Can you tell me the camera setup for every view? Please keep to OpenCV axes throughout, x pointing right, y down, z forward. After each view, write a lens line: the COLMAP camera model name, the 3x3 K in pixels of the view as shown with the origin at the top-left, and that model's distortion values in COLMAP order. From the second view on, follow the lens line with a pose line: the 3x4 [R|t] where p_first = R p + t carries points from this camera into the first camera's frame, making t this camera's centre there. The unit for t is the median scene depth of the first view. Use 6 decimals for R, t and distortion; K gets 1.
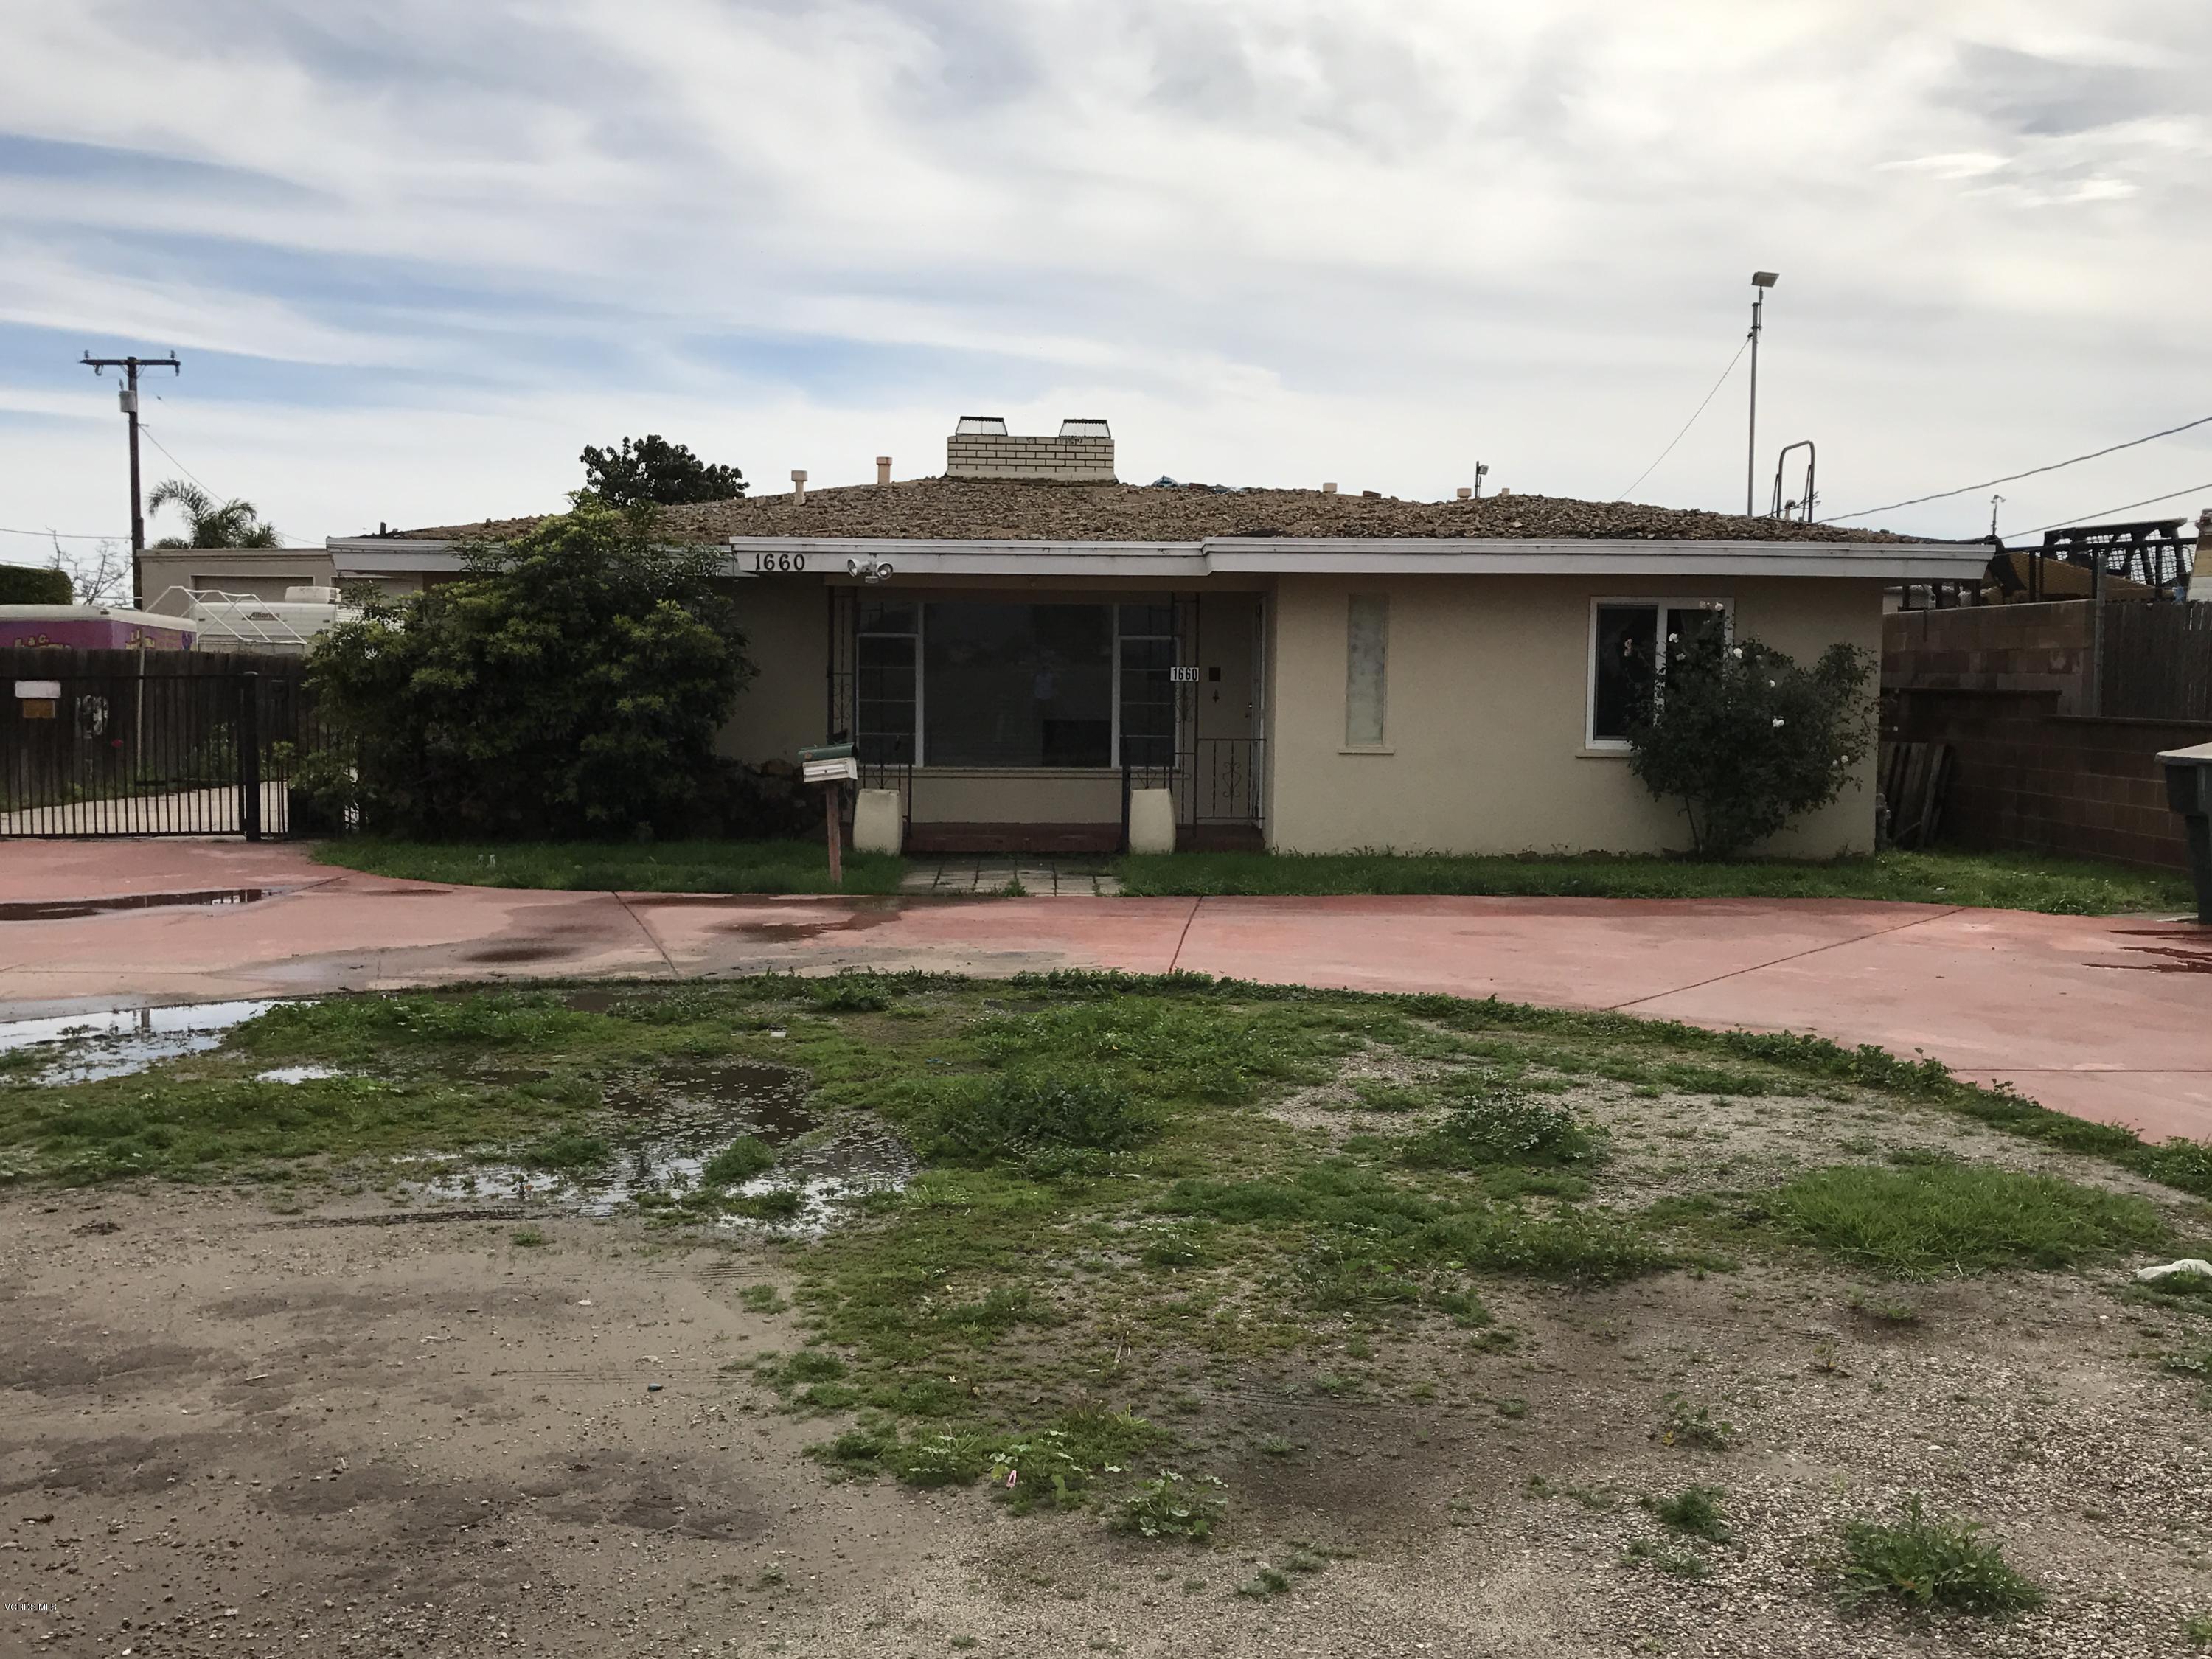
lens RADIAL K [[2091.1, 0, 1119.4], [0, 2091.1, 824.3], [0, 0, 1]] dist [0.018519, 0.000000]
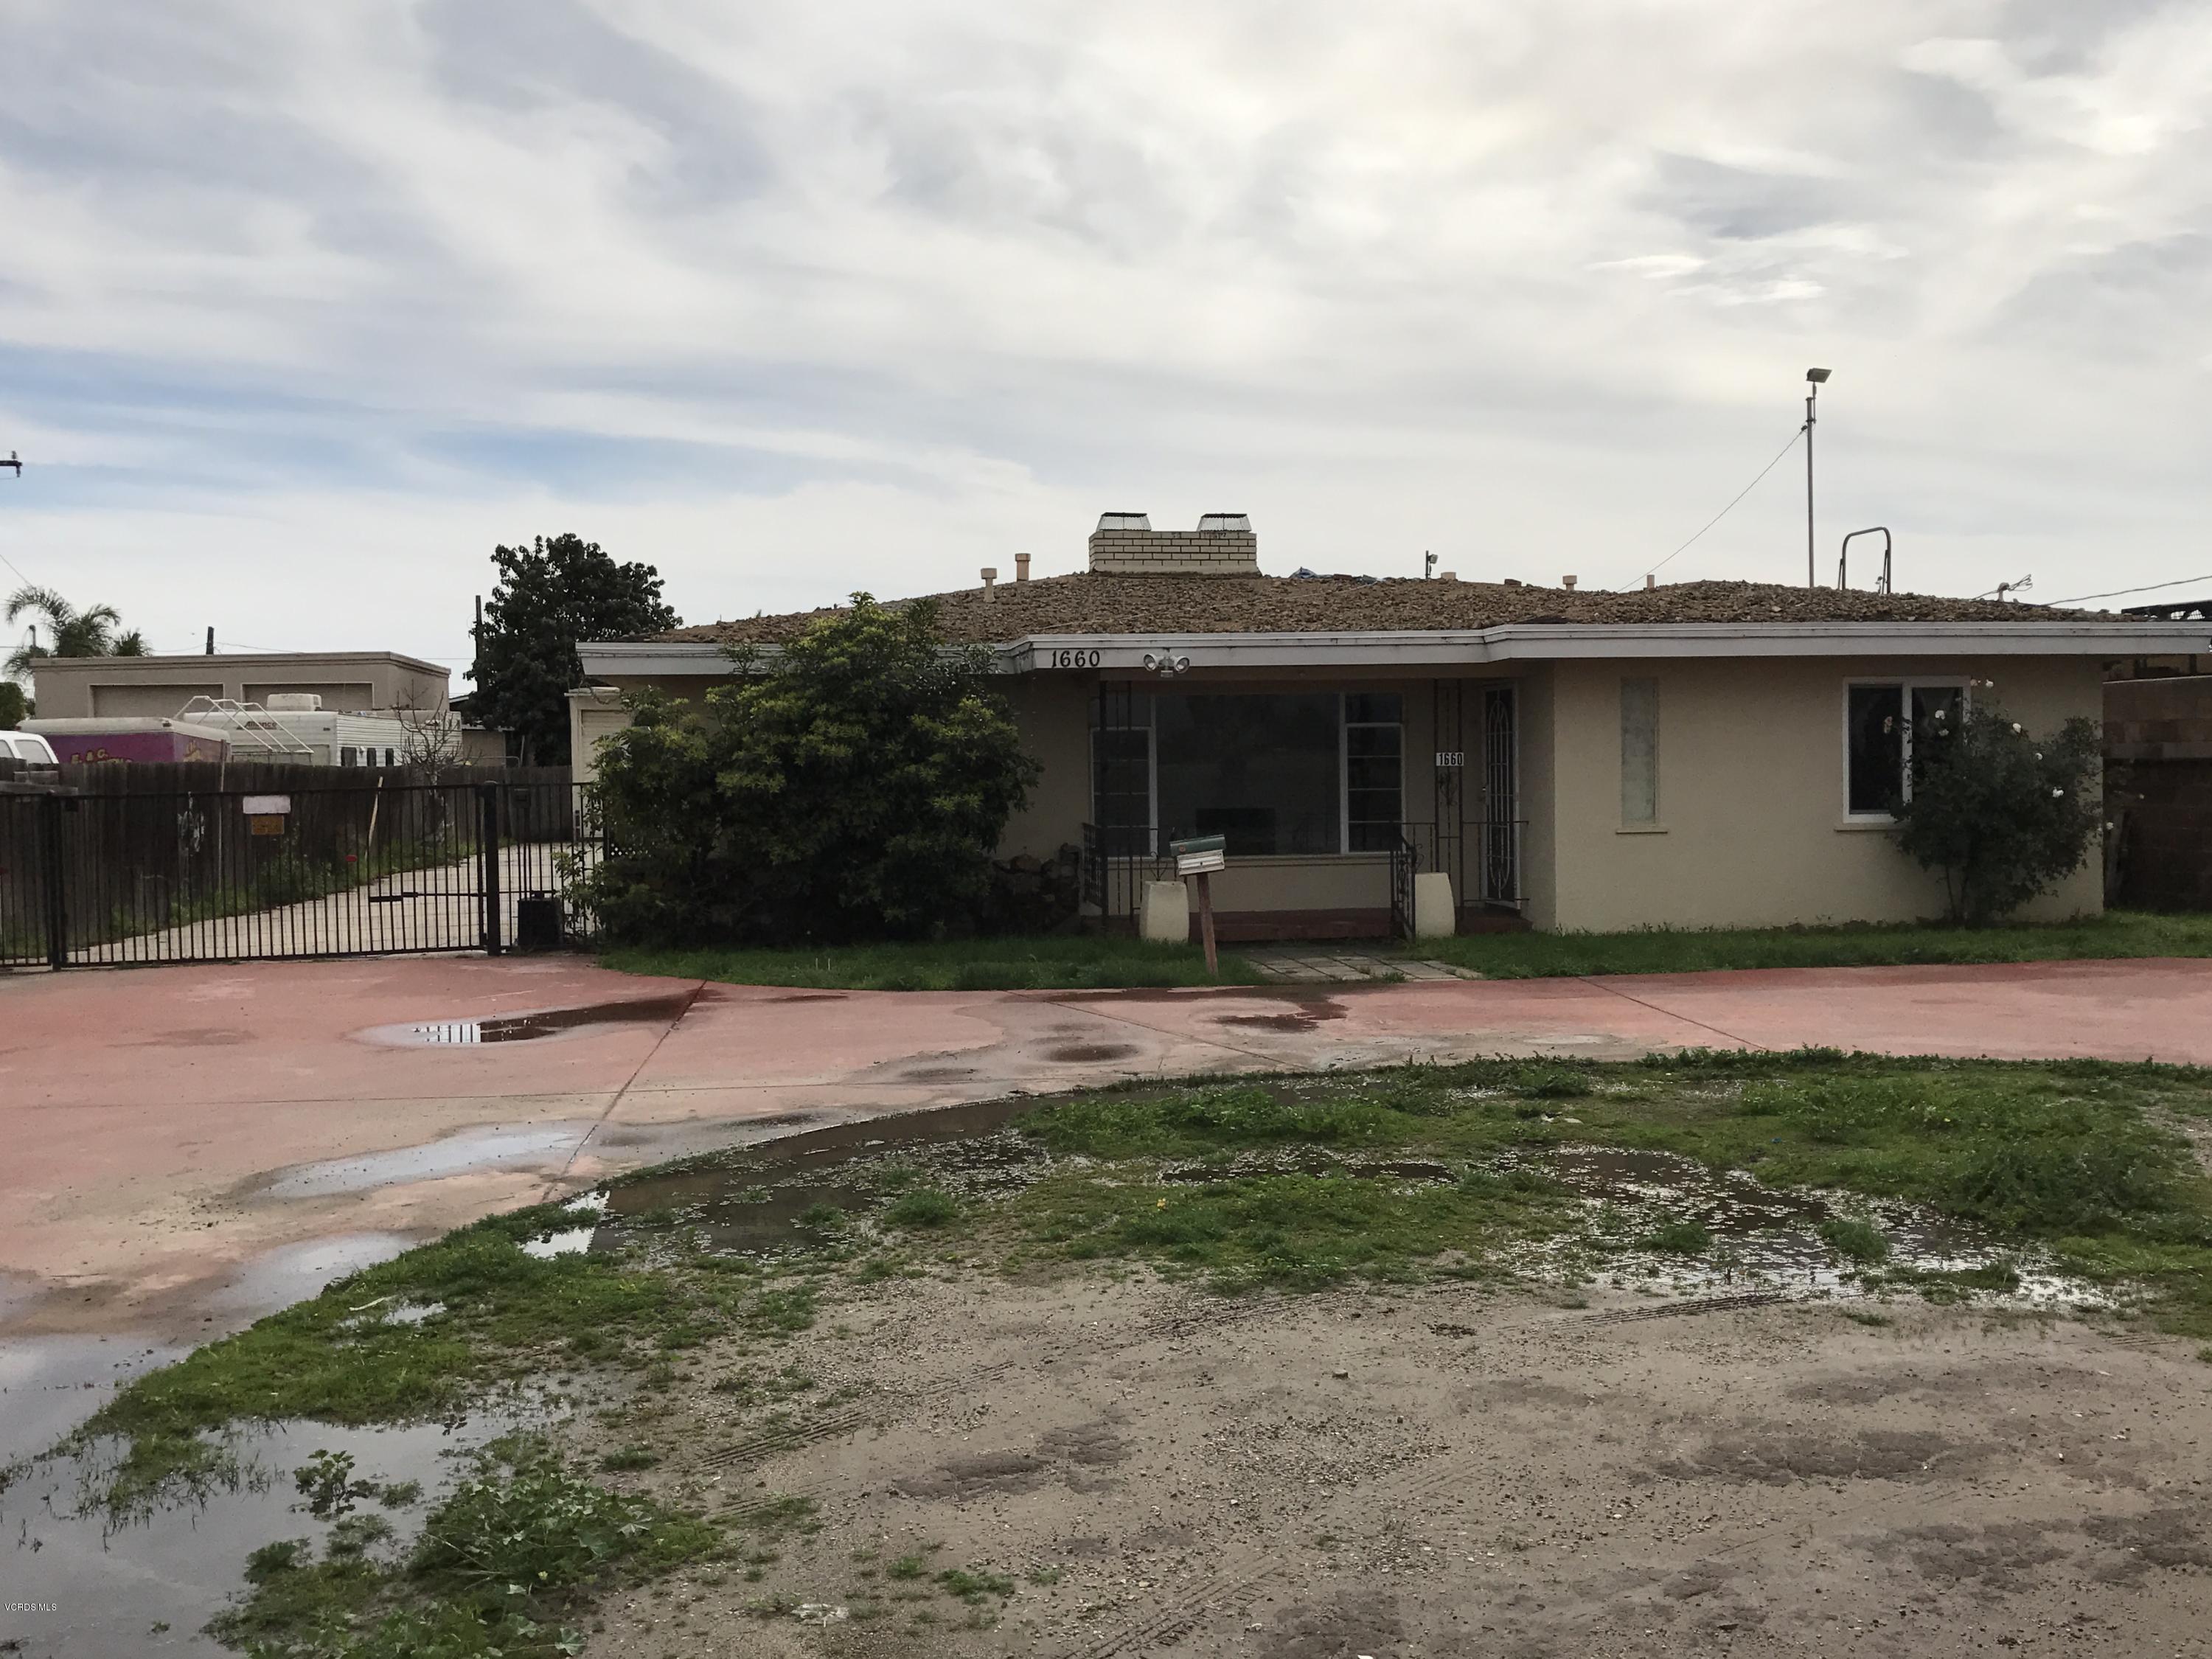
lens RADIAL K [[2091.1, 0, 1111.6], [0, 2091.1, 826.4], [0, 0, 1]] dist [0.018519, 0.000000]
pose [[0.993381, -0.026644, 0.111735, -0.254720], [0.031298, 0.998705, -0.040108, -0.003991], [-0.110522, 0.043340, 0.992928, 0.006296]]
